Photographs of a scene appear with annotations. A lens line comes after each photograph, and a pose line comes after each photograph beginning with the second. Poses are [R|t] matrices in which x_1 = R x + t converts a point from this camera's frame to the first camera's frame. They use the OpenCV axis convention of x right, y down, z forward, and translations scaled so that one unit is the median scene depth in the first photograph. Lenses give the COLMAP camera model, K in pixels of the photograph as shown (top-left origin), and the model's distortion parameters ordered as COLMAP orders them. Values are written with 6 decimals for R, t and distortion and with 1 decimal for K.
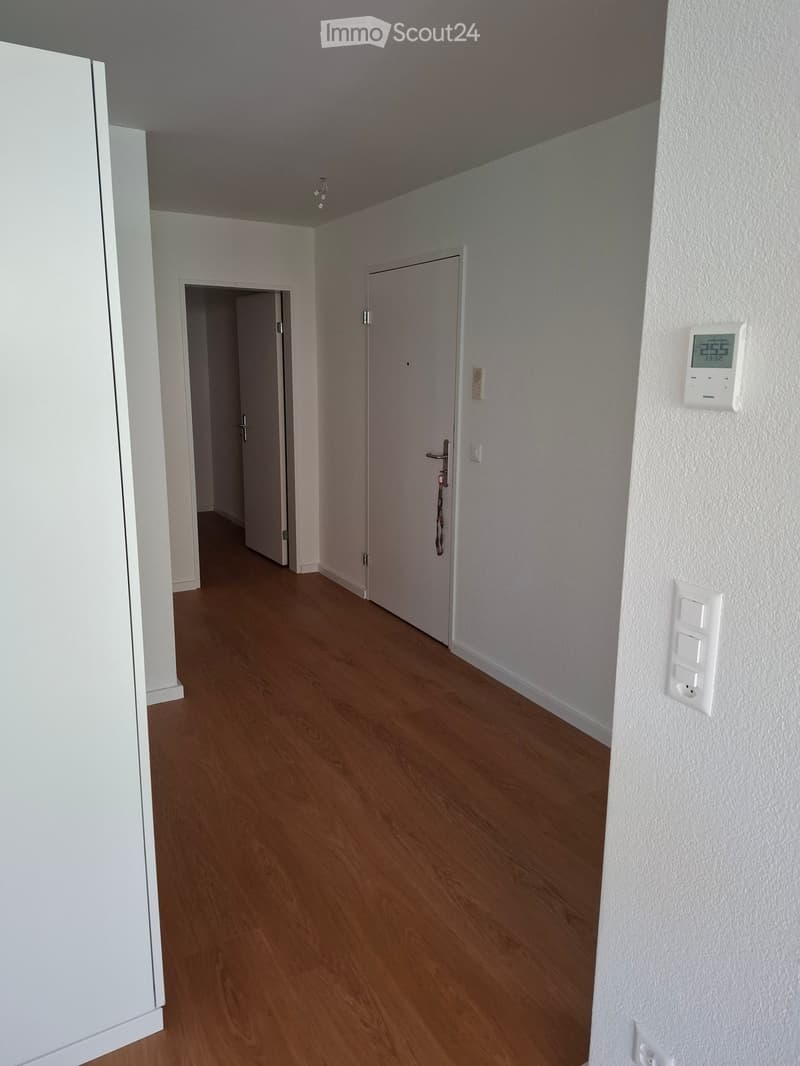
lens RADIAL K [[733.9, 0, 396.0], [0, 733.9, 529.2], [0, 0, 1]] dist [0.038946, -0.001729]
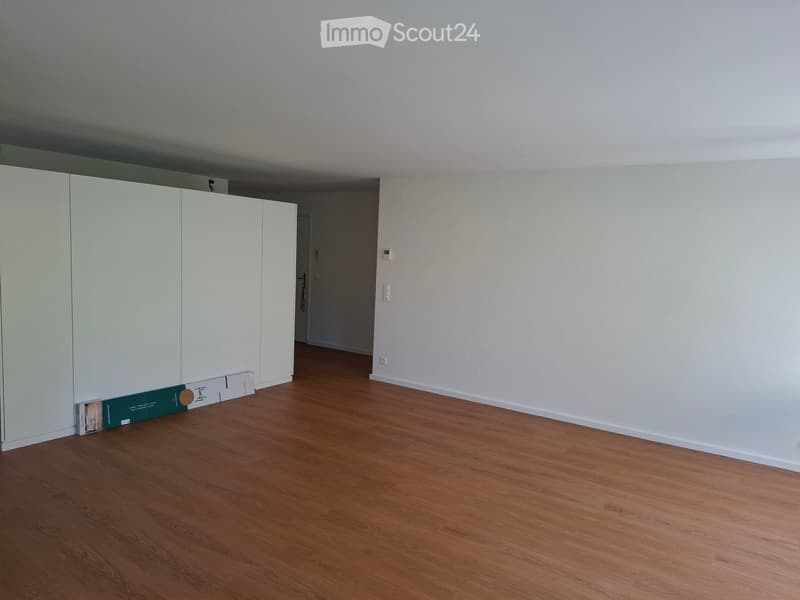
lens RADIAL K [[550.8, 0, 397.4], [0, 550.8, 305.0], [0, 0, 1]] dist [0.038946, -0.001729]
pose [[0.903913, -0.008595, 0.427630, -1.268174], [0.054712, 0.993908, -0.095671, 0.566348], [-0.424202, 0.109875, 0.898877, -2.721709]]
